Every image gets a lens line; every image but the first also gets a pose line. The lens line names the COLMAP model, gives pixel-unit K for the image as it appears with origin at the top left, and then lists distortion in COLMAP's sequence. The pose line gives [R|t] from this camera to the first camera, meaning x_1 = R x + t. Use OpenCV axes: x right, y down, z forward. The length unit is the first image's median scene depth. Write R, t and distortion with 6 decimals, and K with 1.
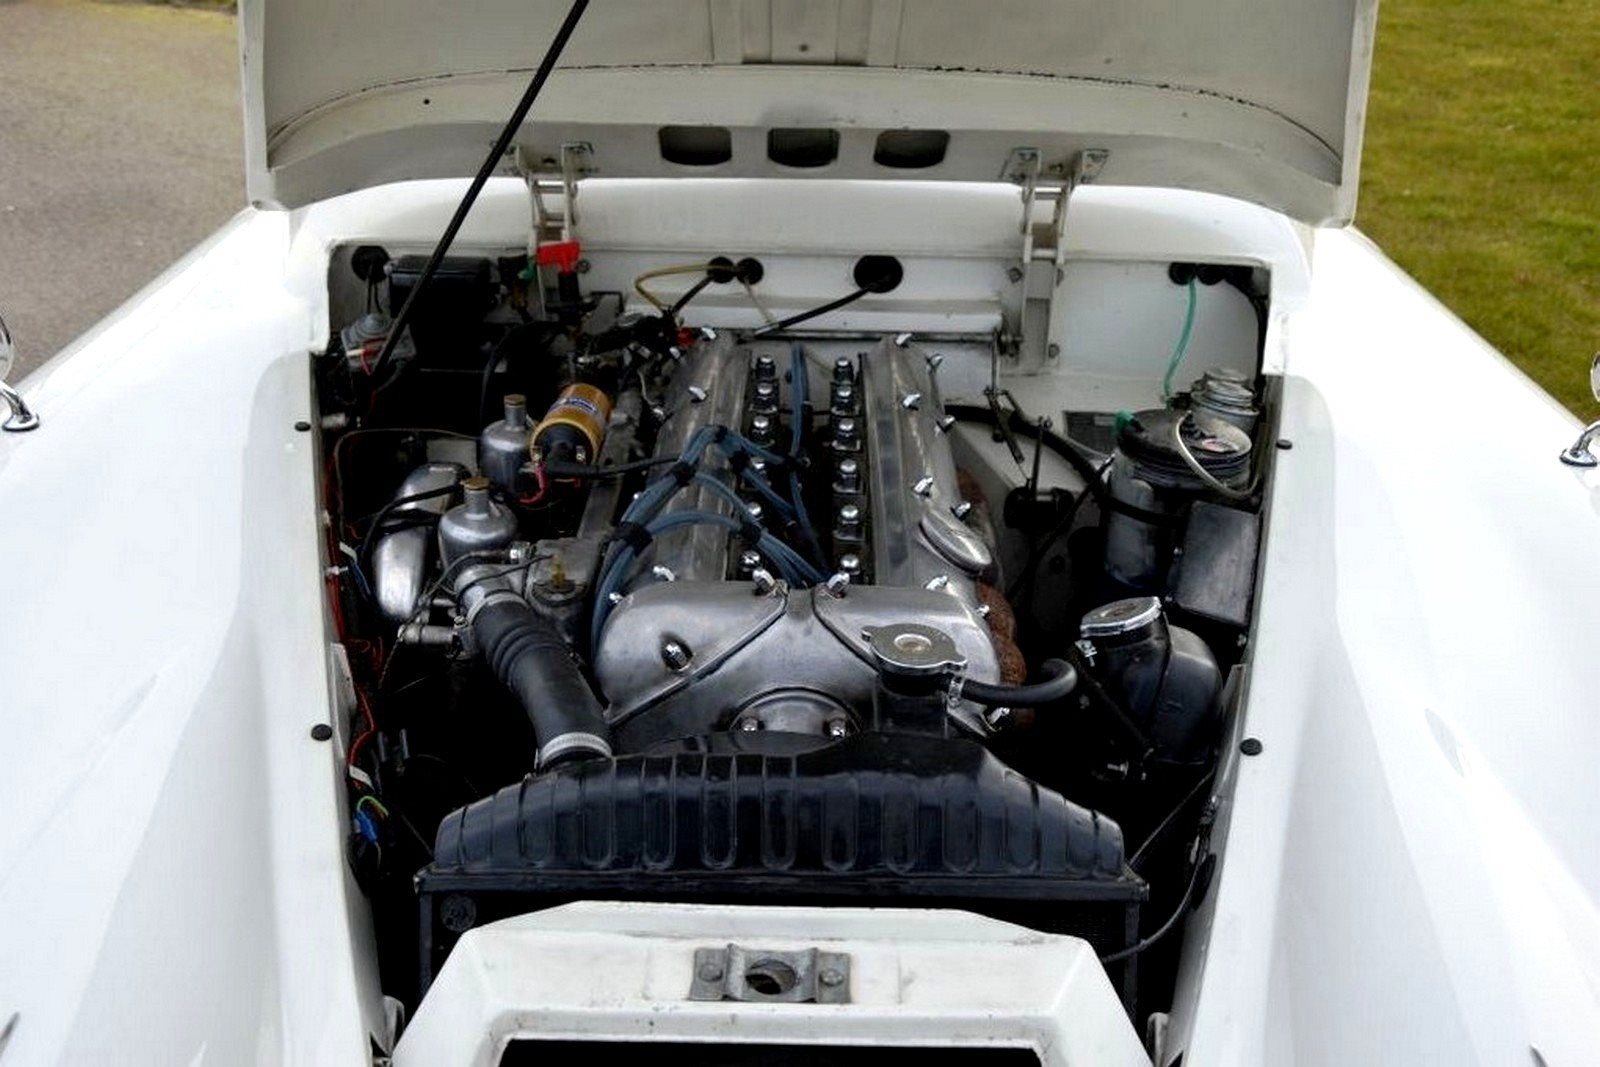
lens RADIAL K [[1772.0, 0, 796.1], [0, 1772.0, 529.6], [0, 0, 1]] dist [0.052432, 0.000000]
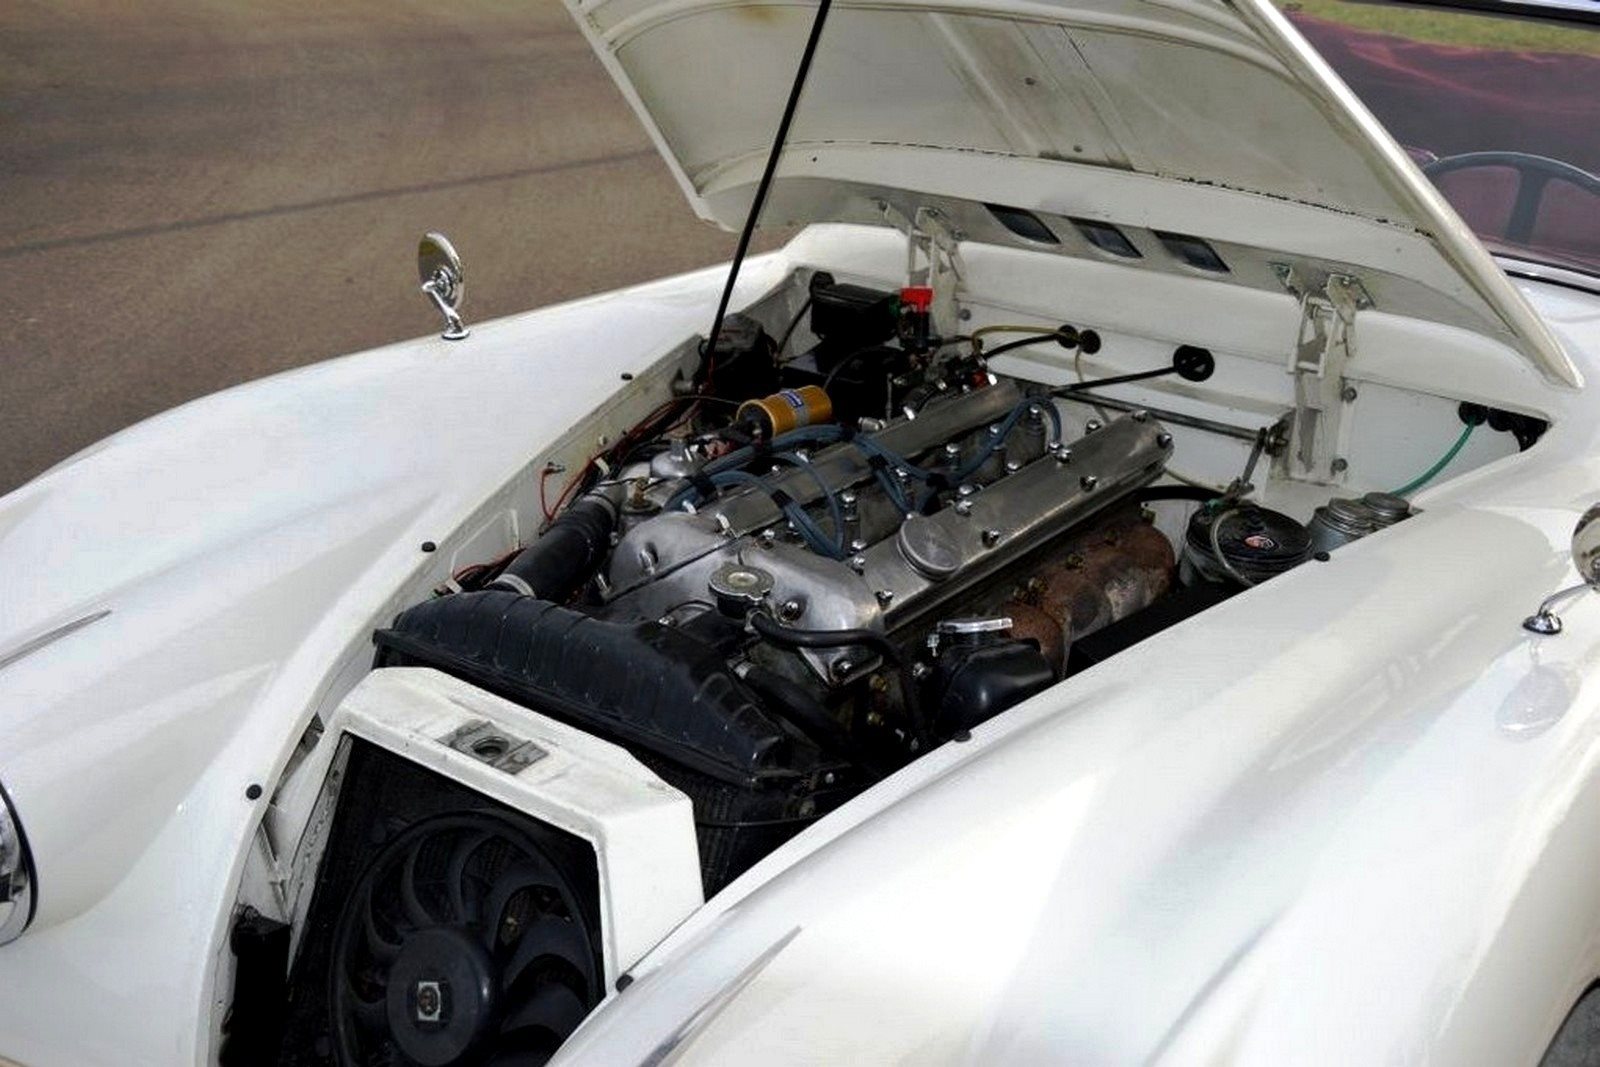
lens RADIAL K [[1772.0, 0, 800.4], [0, 1772.0, 537.2], [0, 0, 1]] dist [0.052432, 0.000000]
pose [[0.806110, 0.227203, -0.546412, 0.548120], [-0.253964, 0.966827, 0.027347, -0.008443], [0.534499, 0.116724, 0.837070, -0.050372]]
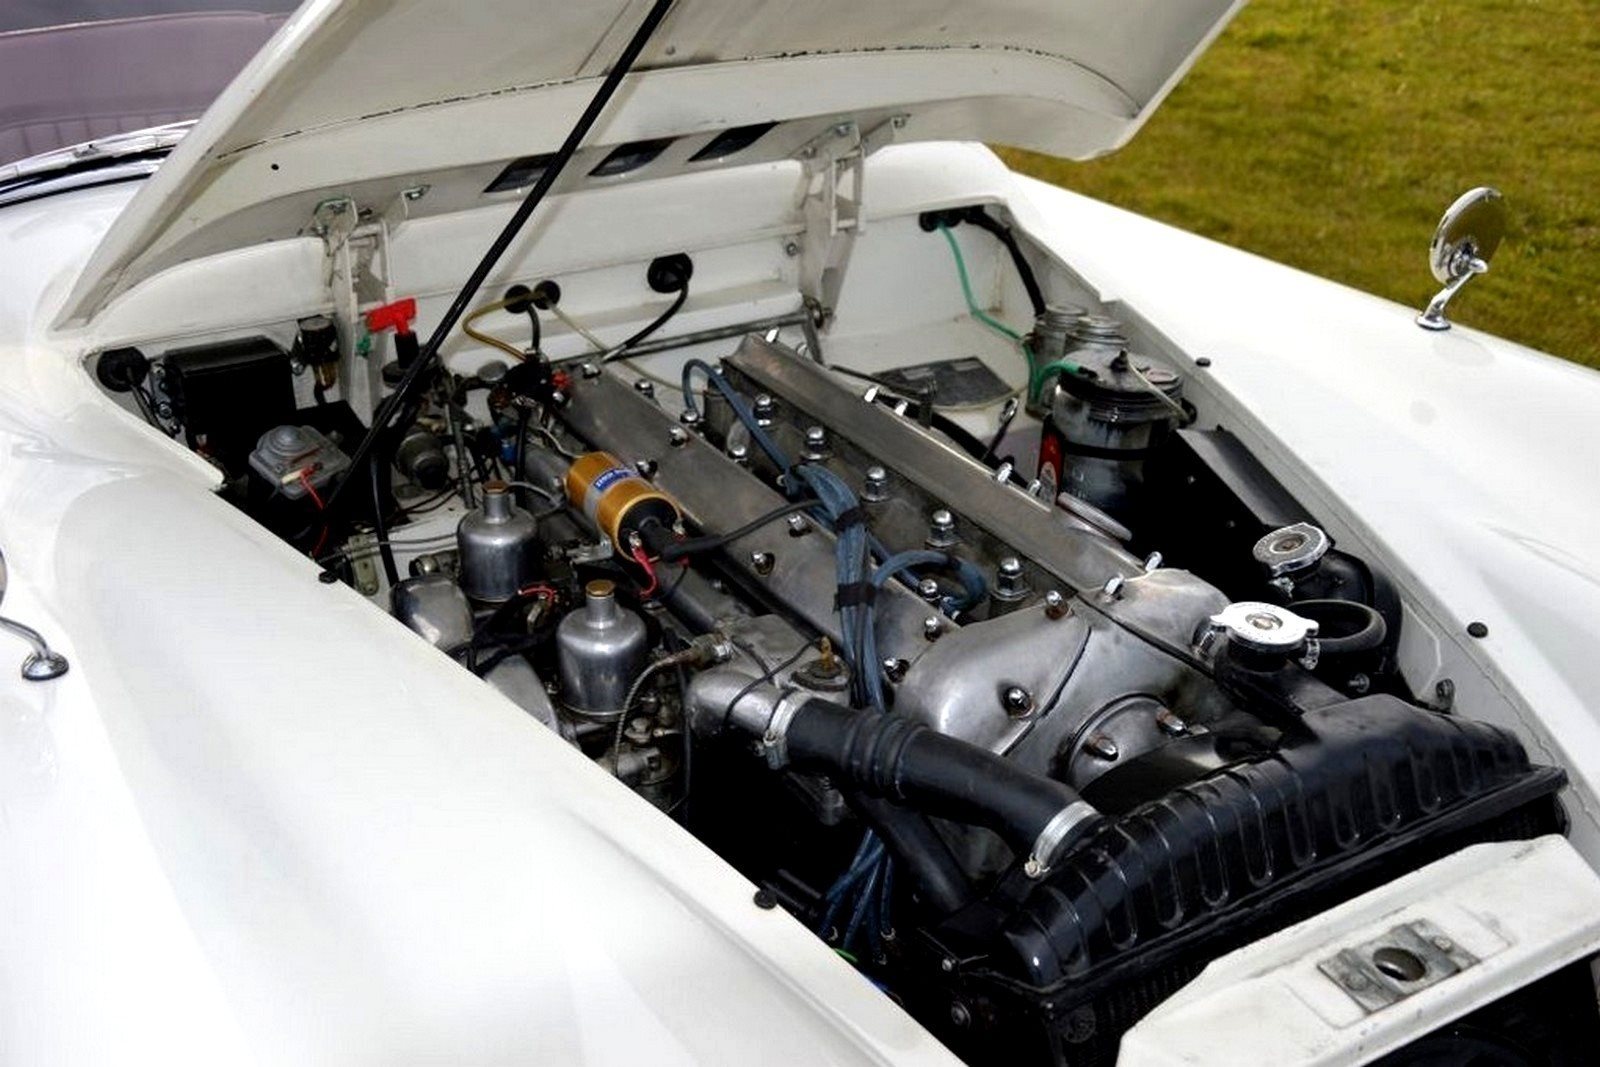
lens RADIAL K [[1772.0, 0, 798.3], [0, 1772.0, 526.2], [0, 0, 1]] dist [0.052432, 0.000000]
pose [[0.849977, -0.244344, 0.466729, -0.430761], [0.225086, 0.969437, 0.097612, -0.102782], [-0.476315, 0.022086, 0.878997, 0.146803]]
